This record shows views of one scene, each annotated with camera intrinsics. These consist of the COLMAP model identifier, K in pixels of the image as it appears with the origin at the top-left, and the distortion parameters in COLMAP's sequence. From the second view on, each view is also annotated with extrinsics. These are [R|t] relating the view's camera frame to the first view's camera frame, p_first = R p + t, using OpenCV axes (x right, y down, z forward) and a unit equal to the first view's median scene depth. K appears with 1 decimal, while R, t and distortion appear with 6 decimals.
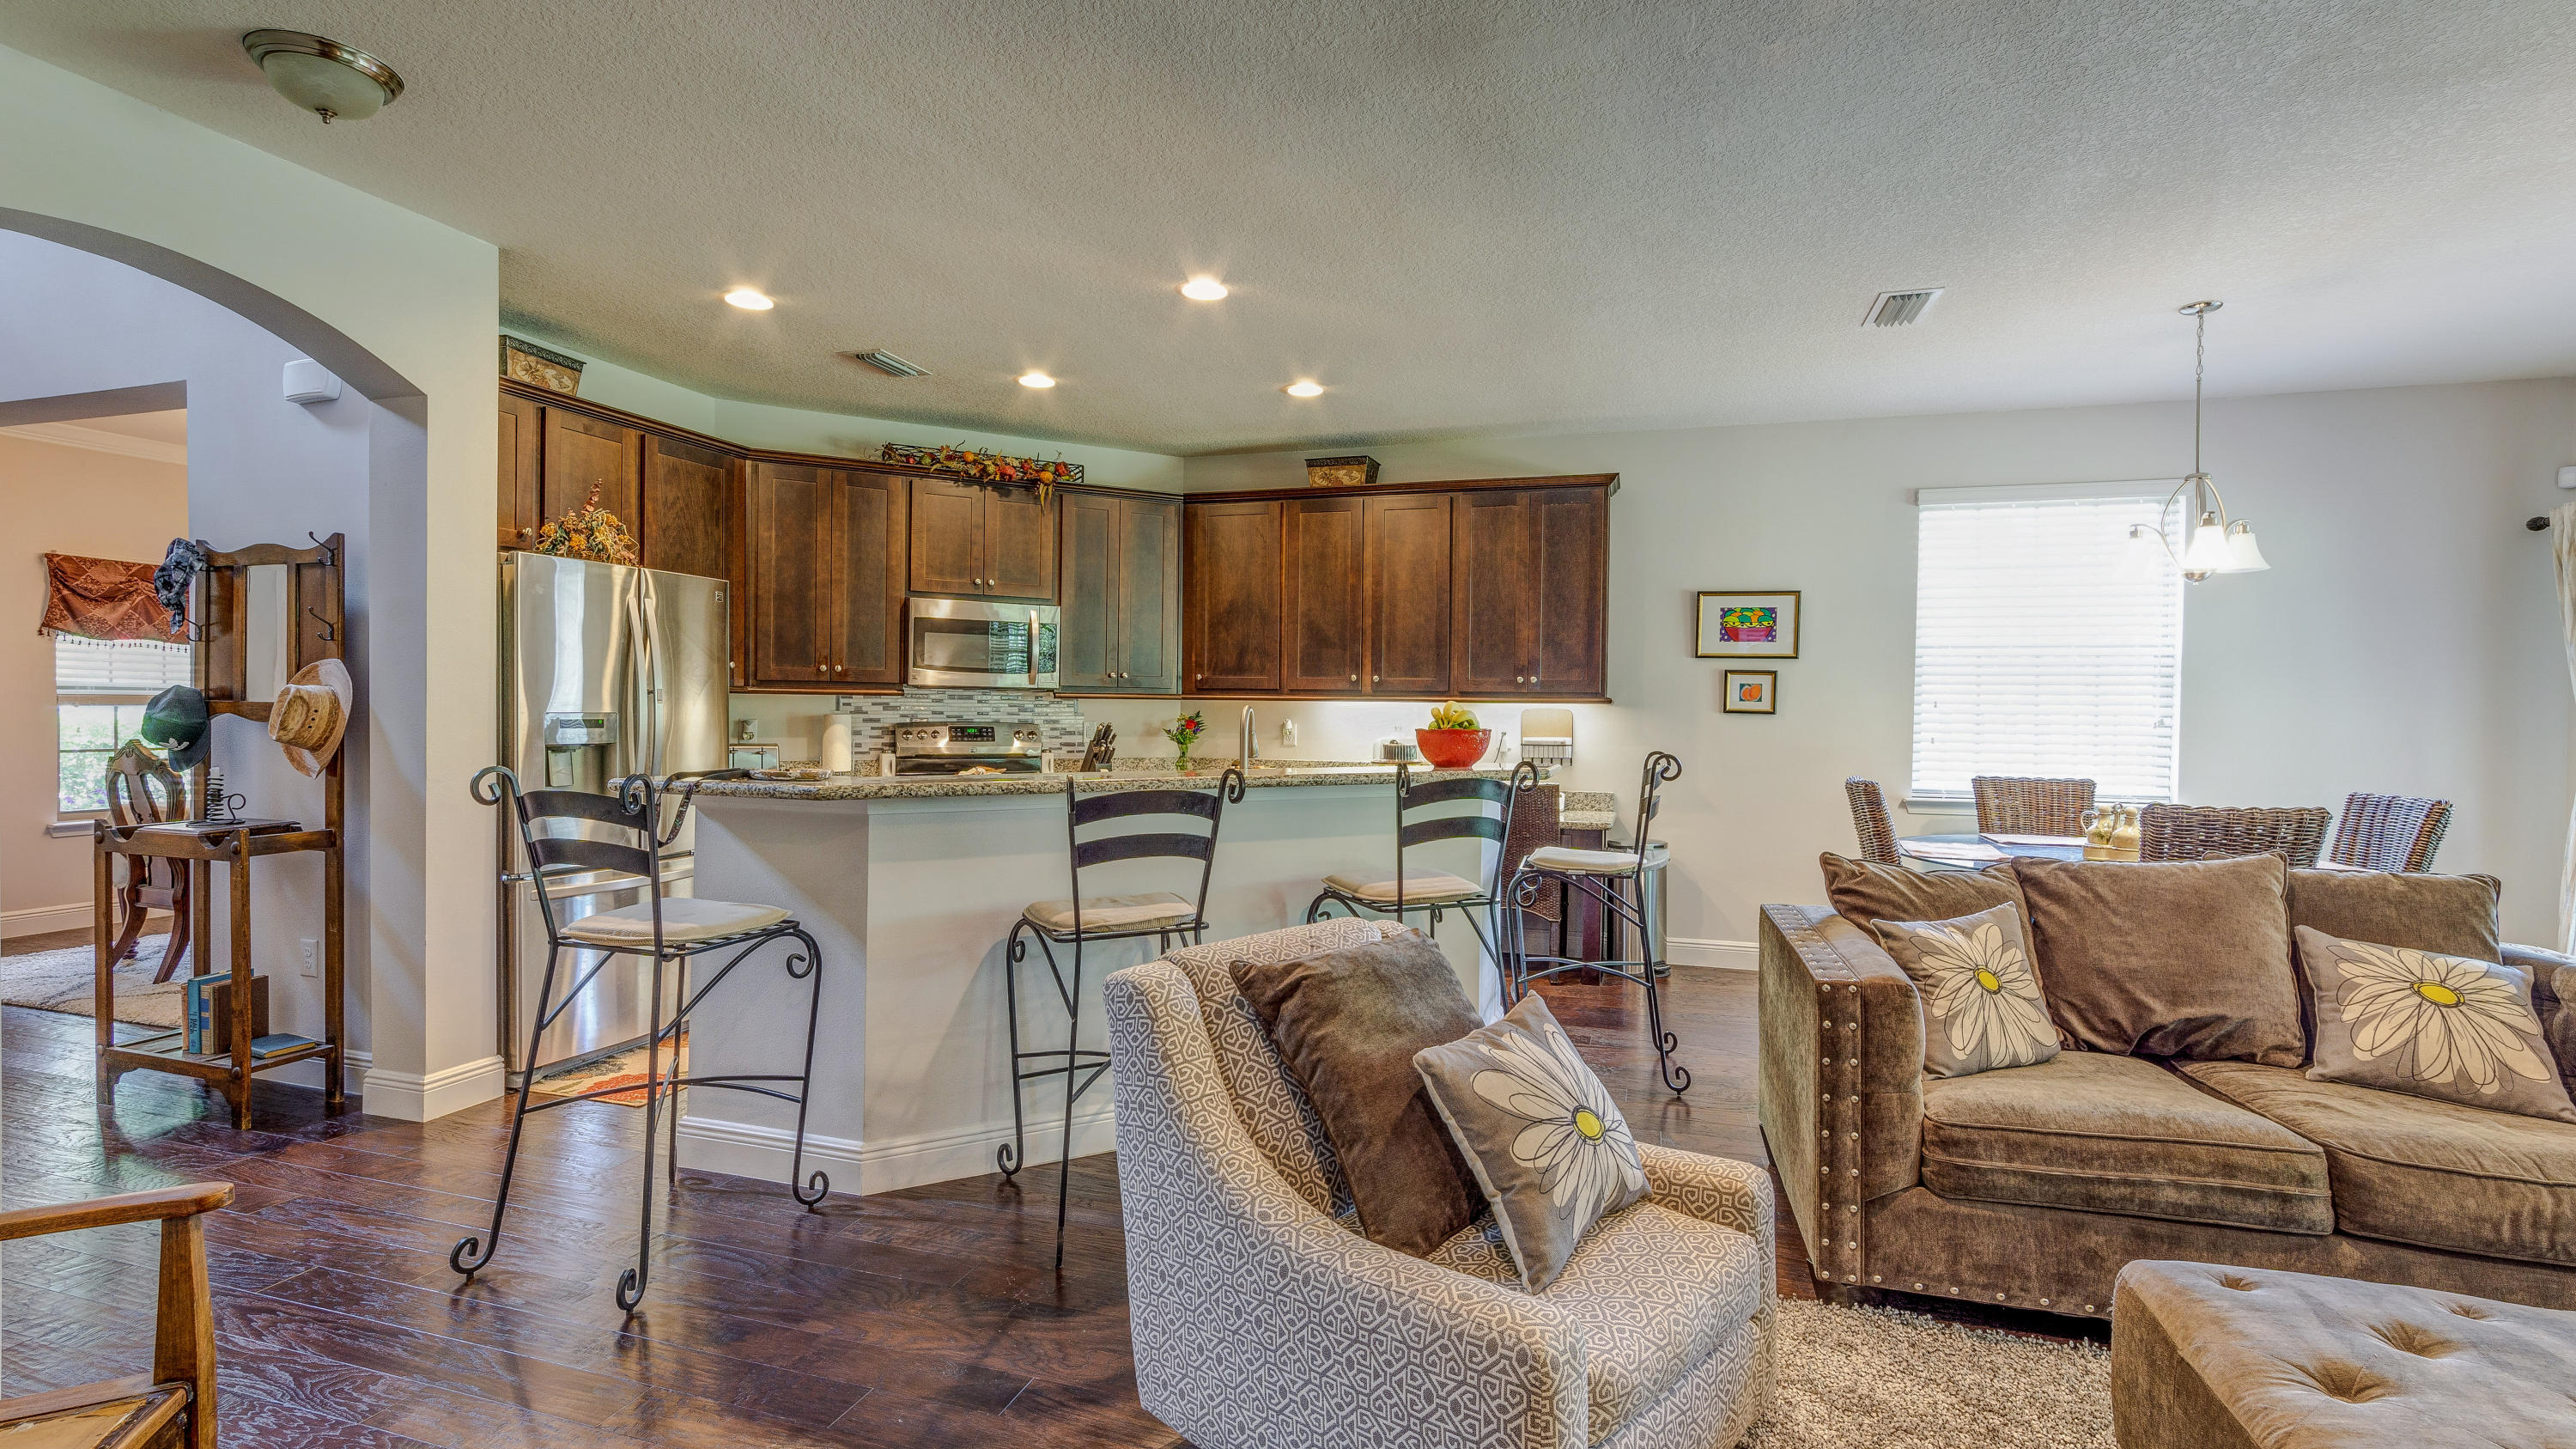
lens RADIAL K [[1148.6, 0, 1275.0], [0, 1148.6, 729.0], [0, 0, 1]] dist [-0.001566, 0.001146]
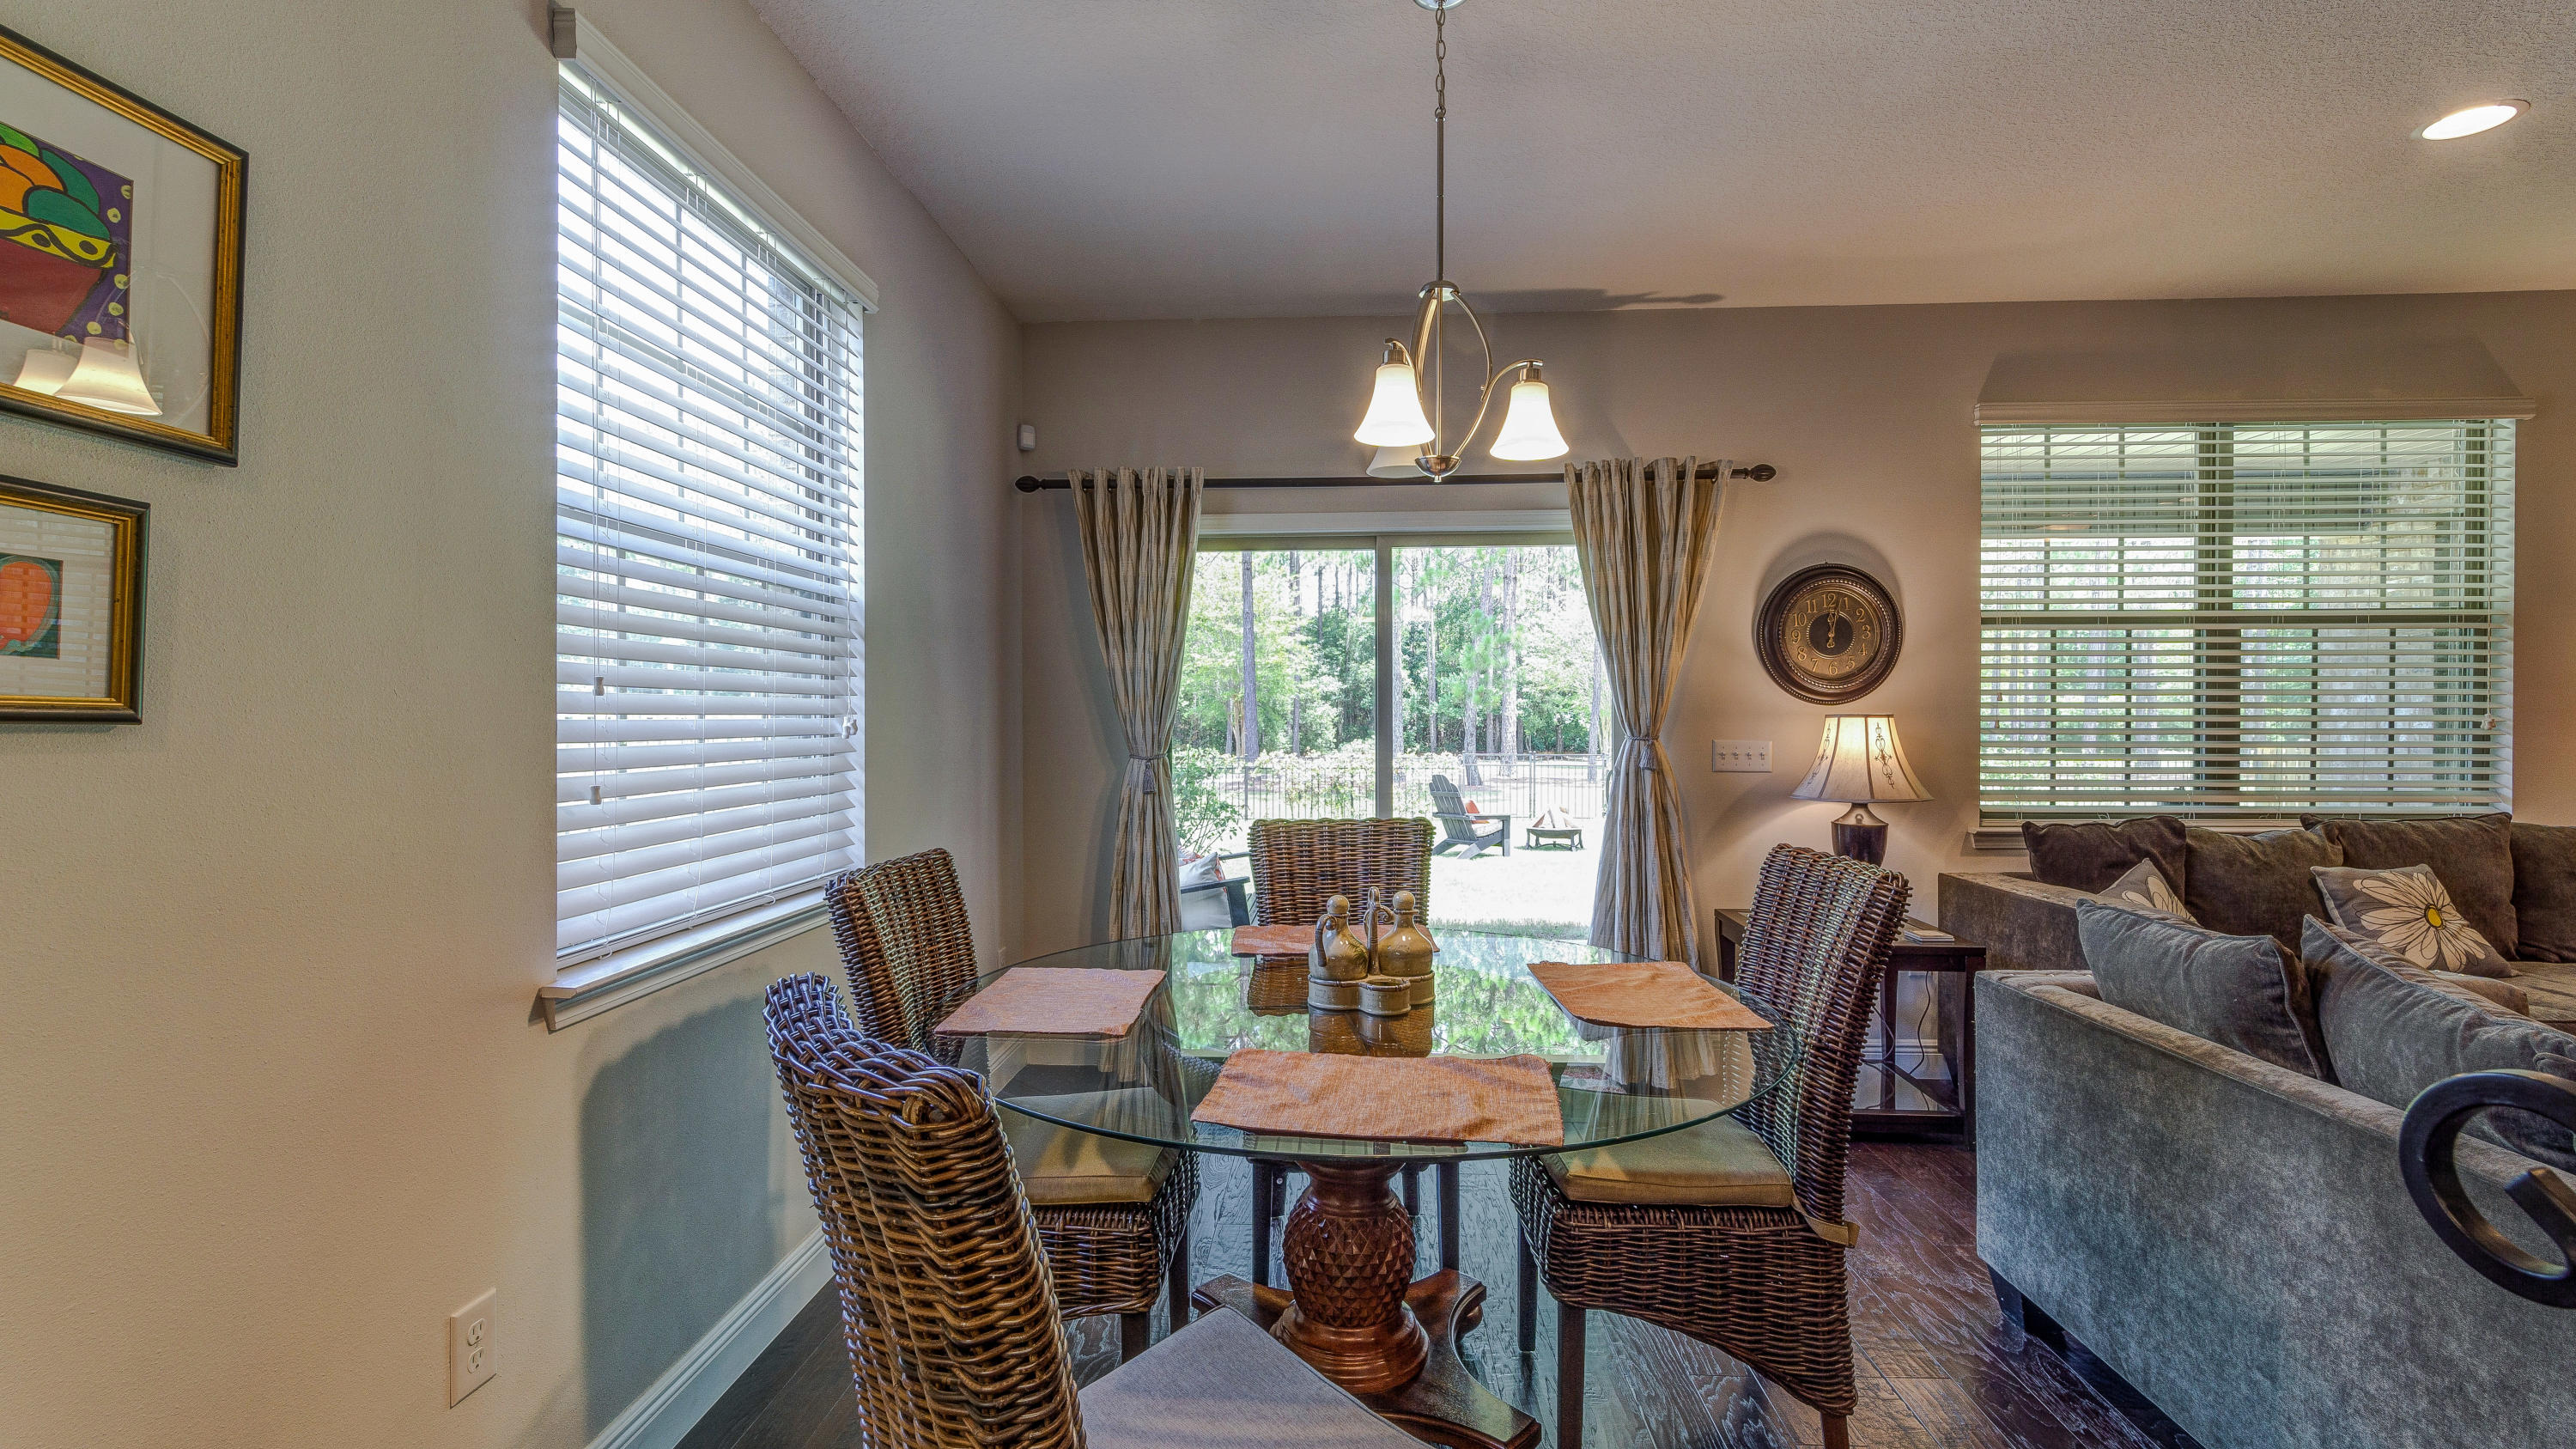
lens RADIAL K [[1148.6, 0, 1275.0], [0, 1148.6, 729.0], [0, 0, 1]] dist [-0.001566, 0.001146]
pose [[-0.253737, -0.018417, 0.967098, 0.334921], [0.017524, 0.999567, 0.023633, -0.021429], [-0.967114, 0.022944, -0.253304, 1.521959]]
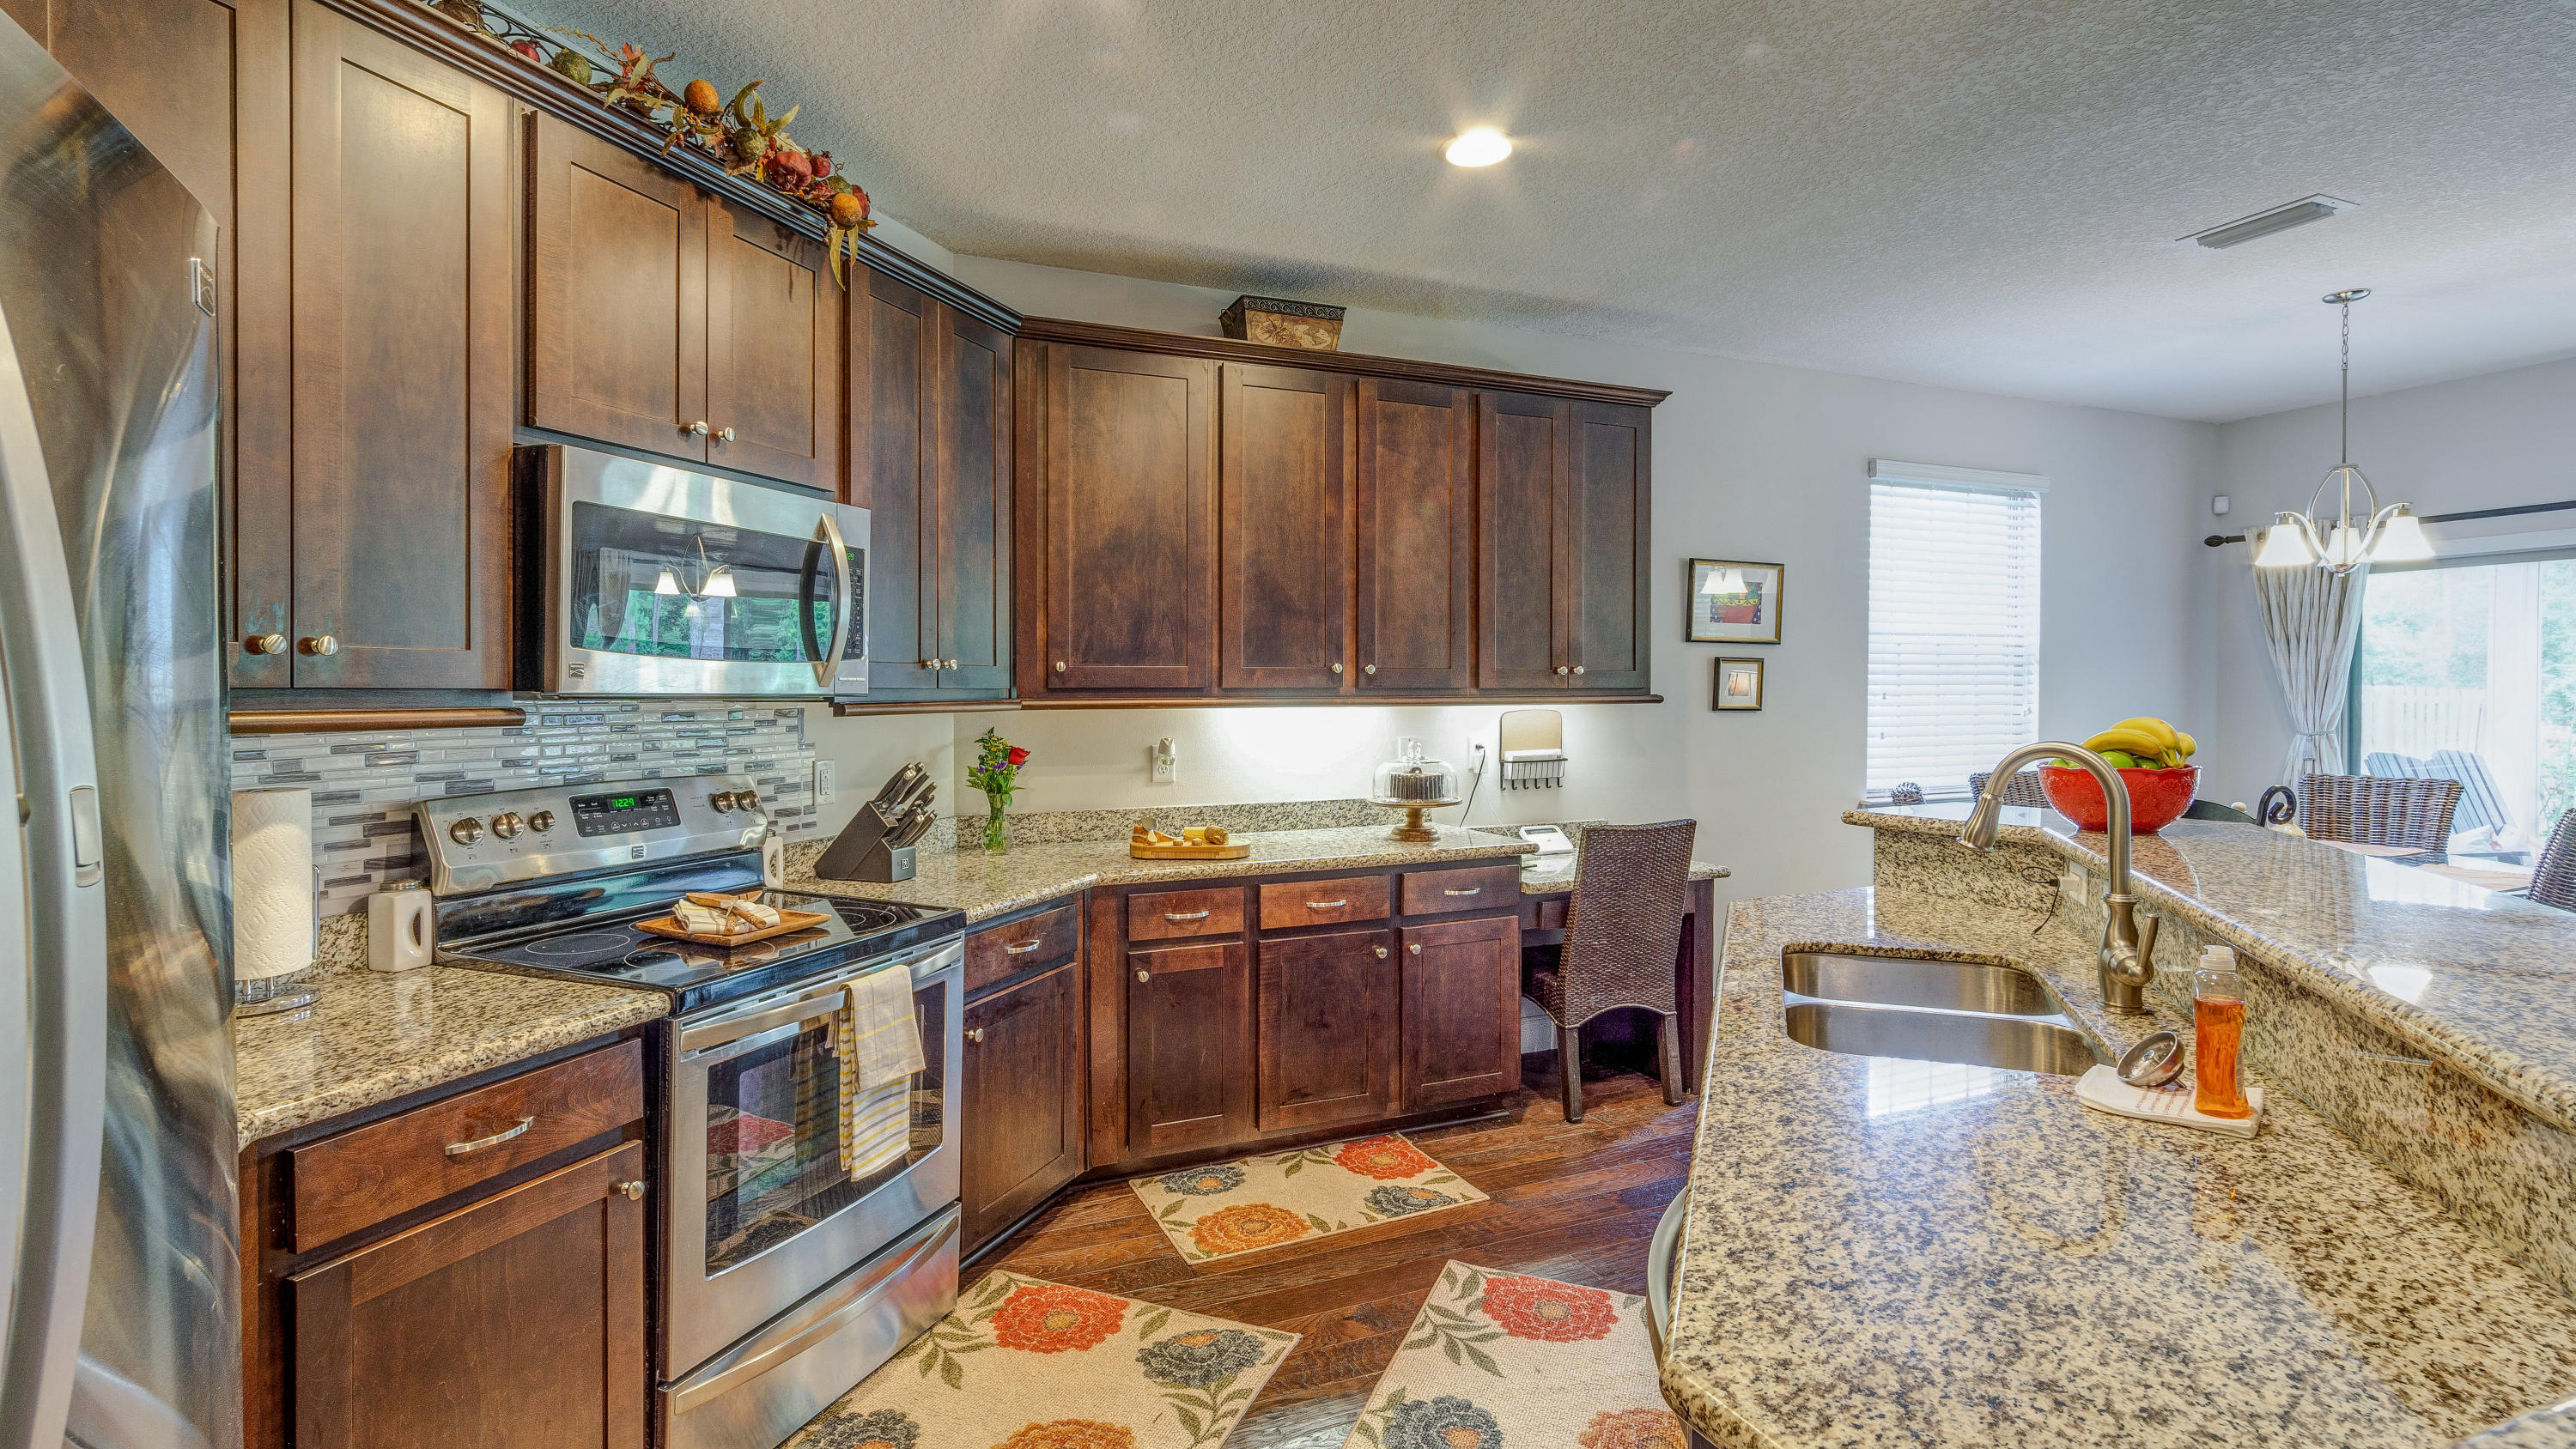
lens RADIAL K [[1175.6, 0, 1283.0], [0, 1175.6, 710.1], [0, 0, 1]] dist [-0.000163, 0.000389]
pose [[0.752586, -0.026823, 0.657948, -0.691999], [0.026169, 0.999599, 0.010818, -0.056227], [-0.657974, 0.009076, 0.752986, 1.037994]]
